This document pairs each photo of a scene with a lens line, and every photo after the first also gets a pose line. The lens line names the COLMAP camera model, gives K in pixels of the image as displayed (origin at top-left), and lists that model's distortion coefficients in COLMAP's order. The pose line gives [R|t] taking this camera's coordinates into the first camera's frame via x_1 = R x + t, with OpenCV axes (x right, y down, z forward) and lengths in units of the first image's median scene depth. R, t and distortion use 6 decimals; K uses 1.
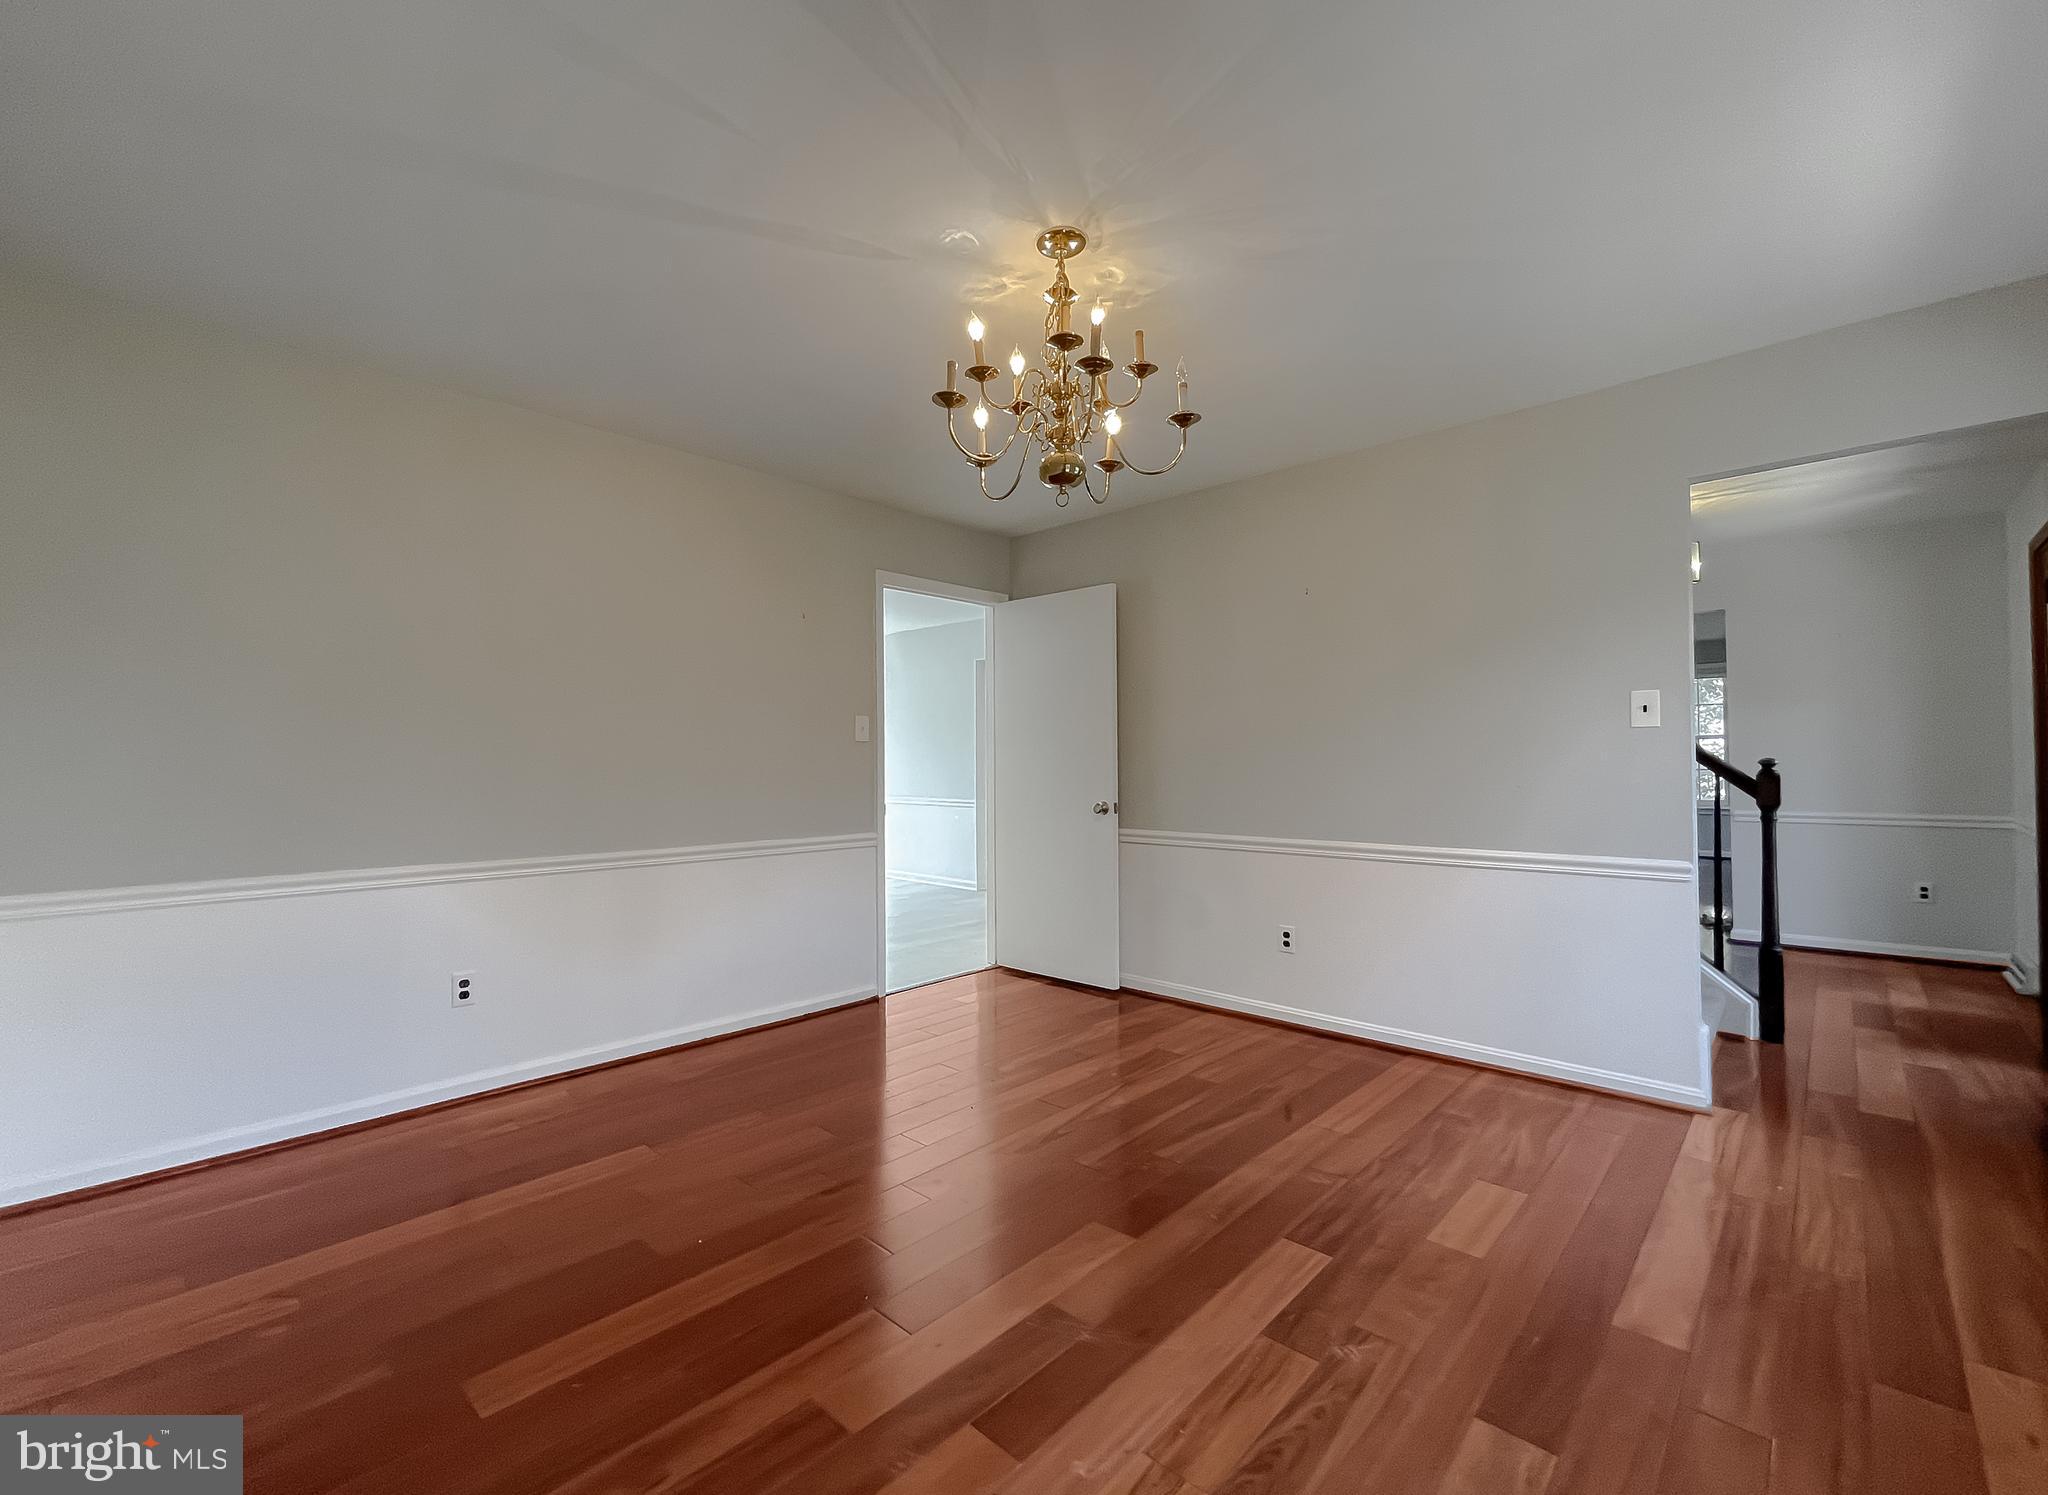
lens RADIAL K [[865.2, 0, 1024.0], [0, 865.2, 747.5], [0, 0, 1]] dist [0.000958, 0.000061]
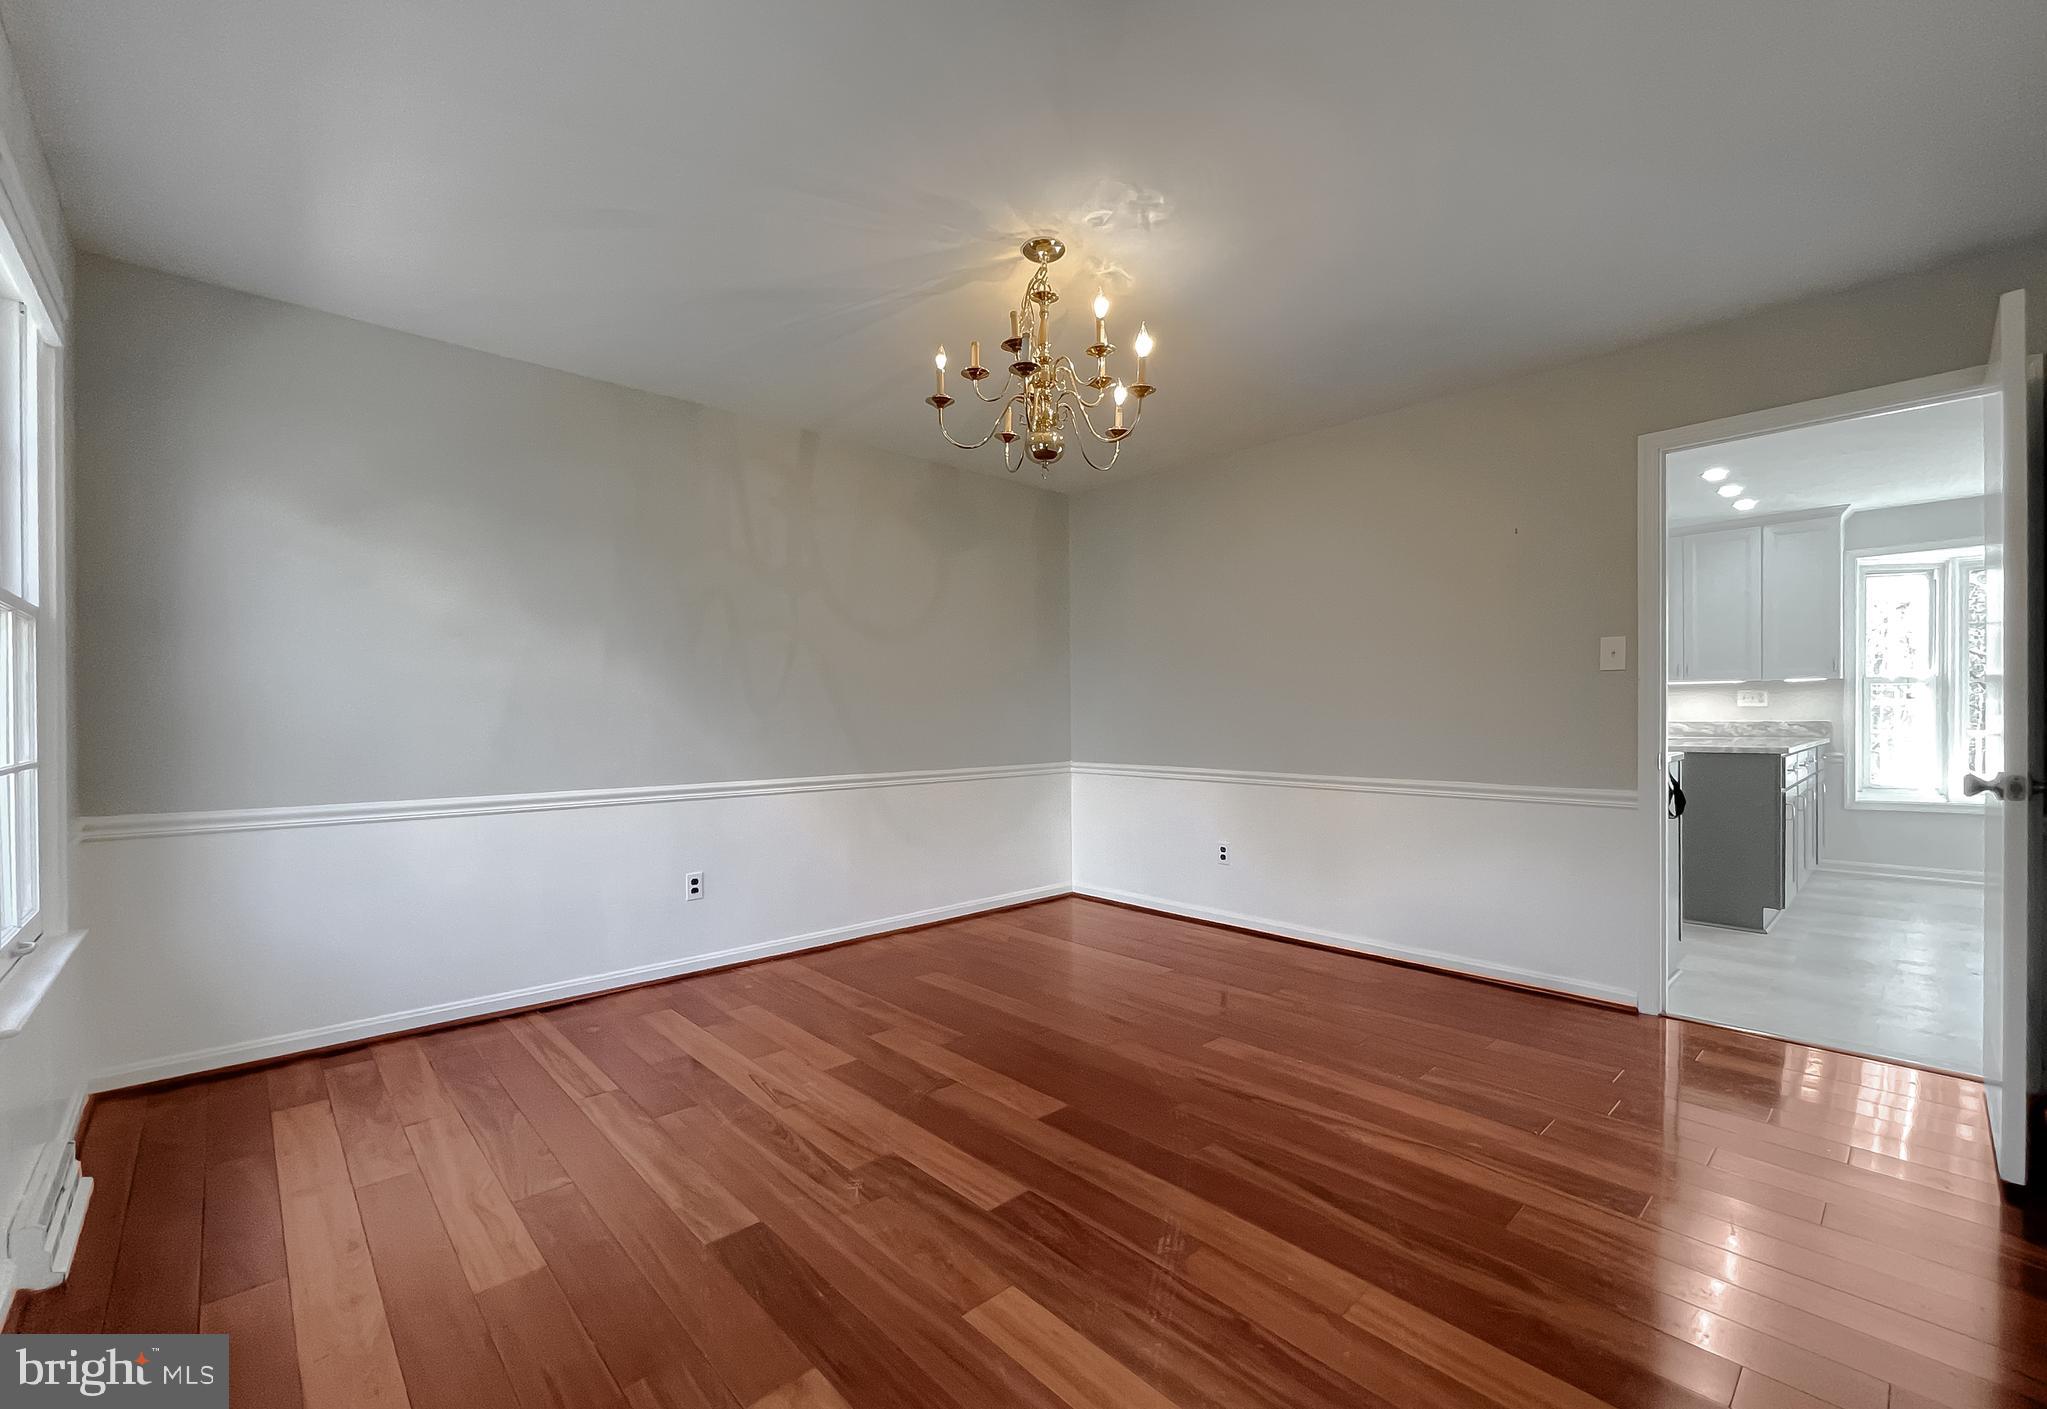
lens RADIAL K [[826.9, 0, 1009.3], [0, 826.9, 724.8], [0, 0, 1]] dist [-0.000480, 0.000439]
pose [[-0.074841, 0.006142, -0.997177, 1.123704], [0.040137, 0.999189, 0.003142, 0.034084], [0.996387, -0.039789, -0.075027, 0.978194]]
